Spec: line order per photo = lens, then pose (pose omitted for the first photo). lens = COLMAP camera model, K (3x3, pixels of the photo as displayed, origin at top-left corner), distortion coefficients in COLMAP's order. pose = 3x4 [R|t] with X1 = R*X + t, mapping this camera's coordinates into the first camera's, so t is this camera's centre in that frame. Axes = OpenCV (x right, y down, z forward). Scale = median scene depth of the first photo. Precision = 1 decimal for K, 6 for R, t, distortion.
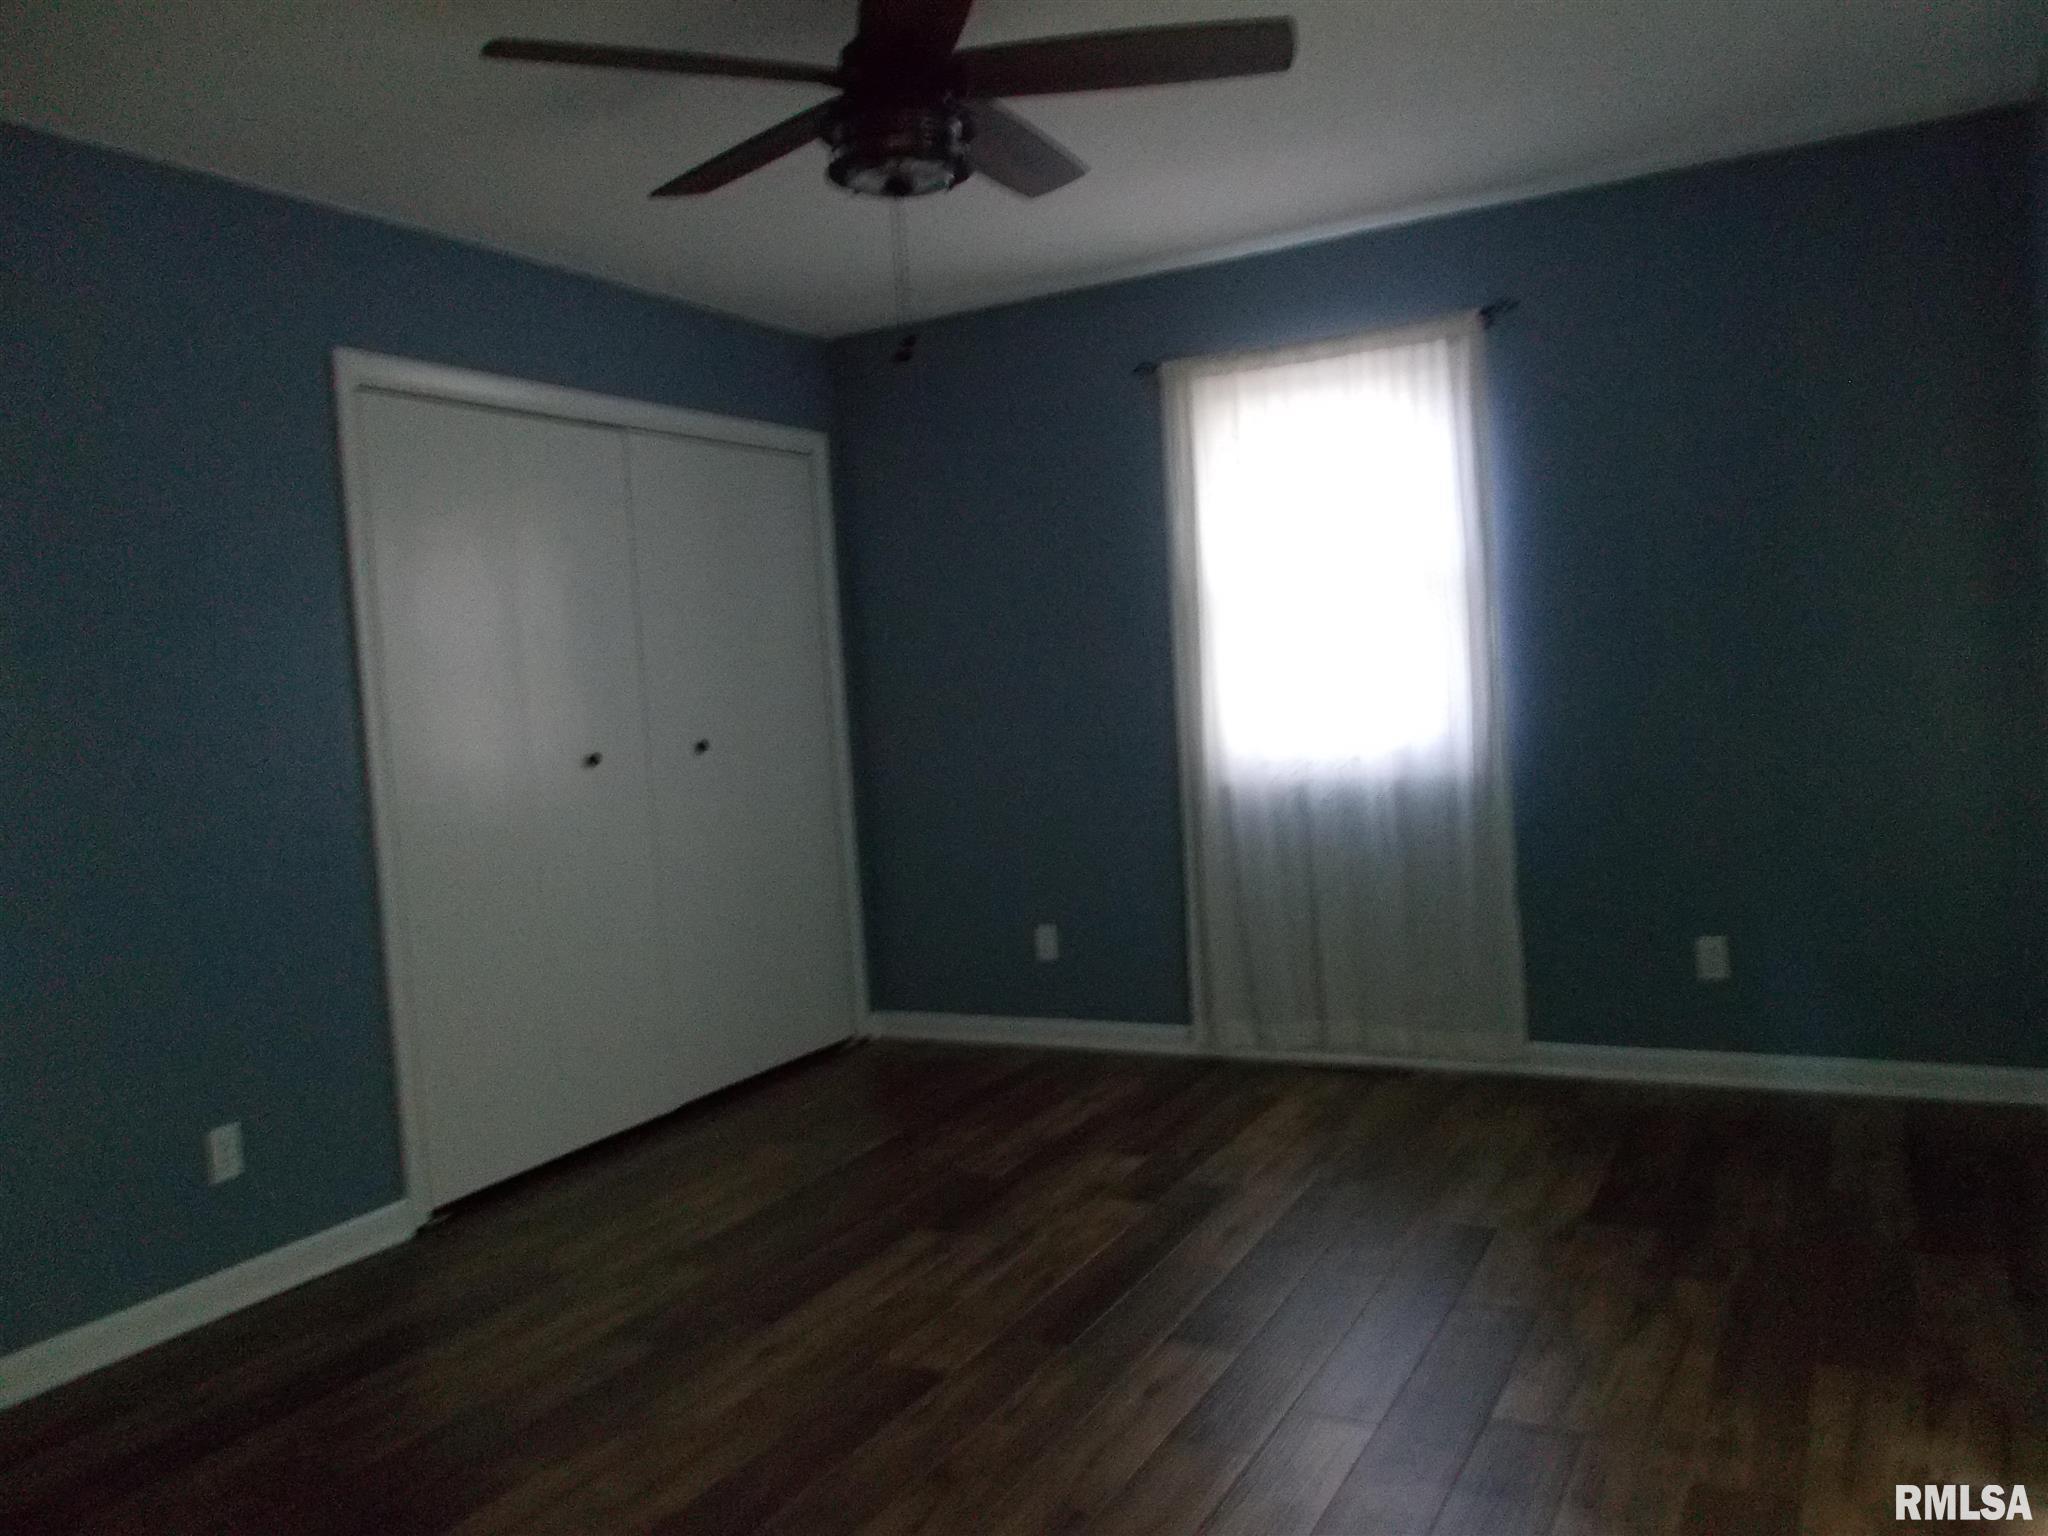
lens RADIAL K [[1544.0, 0, 1024.0], [0, 1544.0, 768.0], [0, 0, 1]] dist [-0.001378, 0.004203]
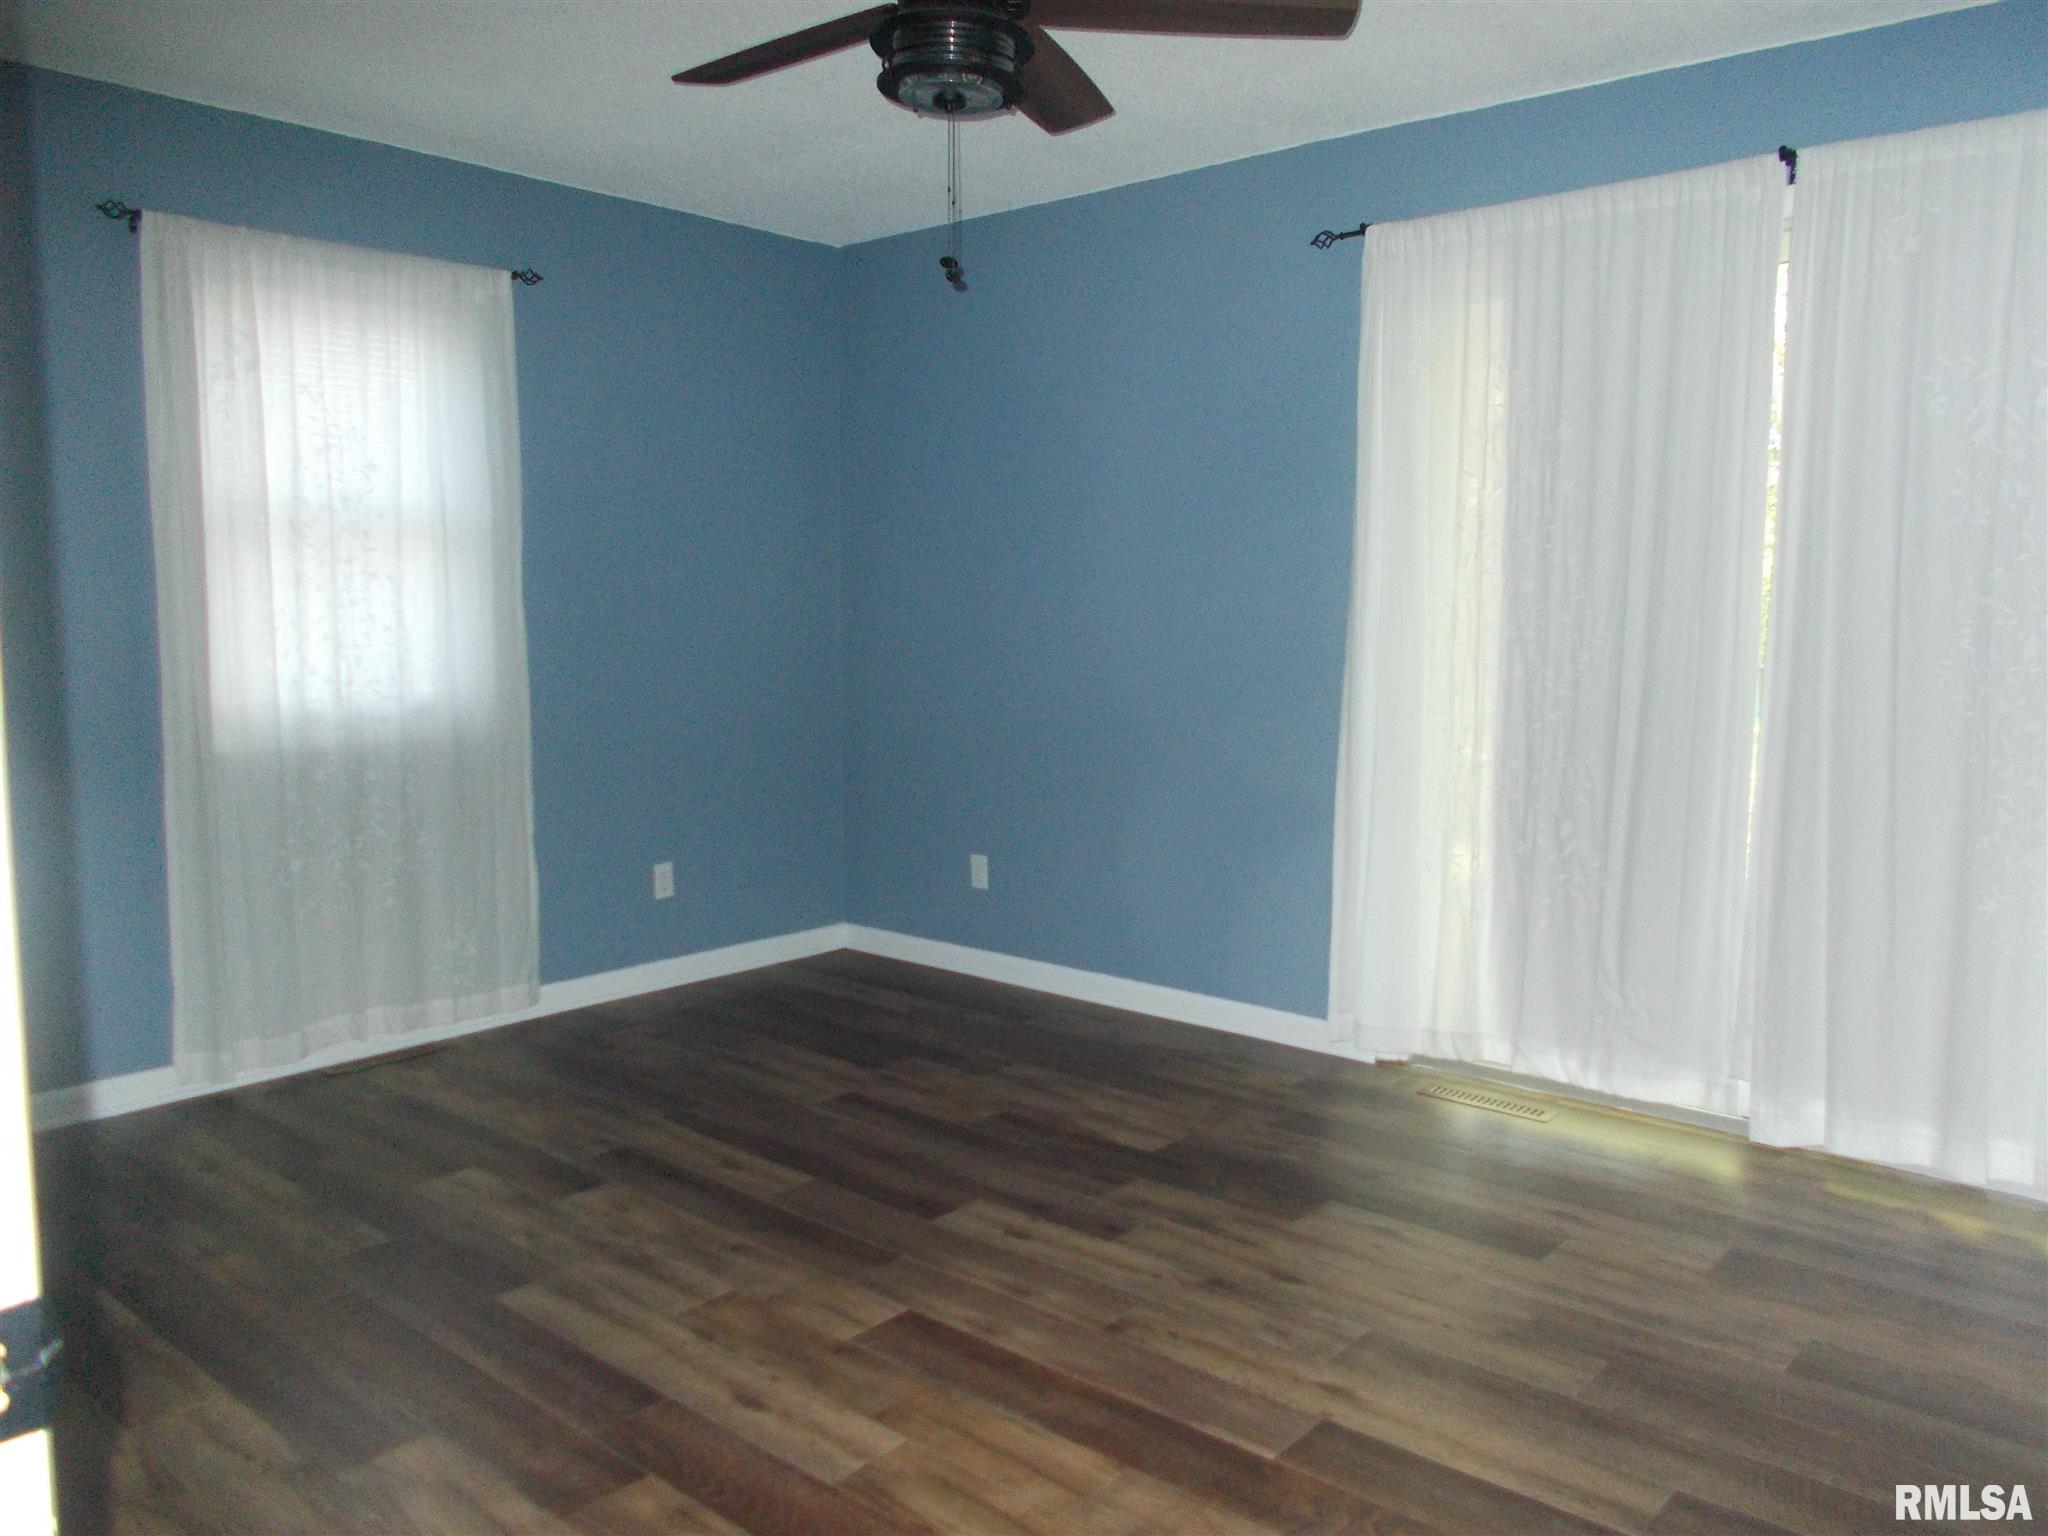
lens RADIAL K [[1544.0, 0, 1024.0], [0, 1544.0, 768.0], [0, 0, 1]] dist [-0.001378, 0.004203]
pose [[0.228704, -0.037247, 0.972783, -0.865754], [0.043057, 0.998677, 0.028116, 0.019122], [-0.972543, 0.035455, 0.230005, 0.611345]]
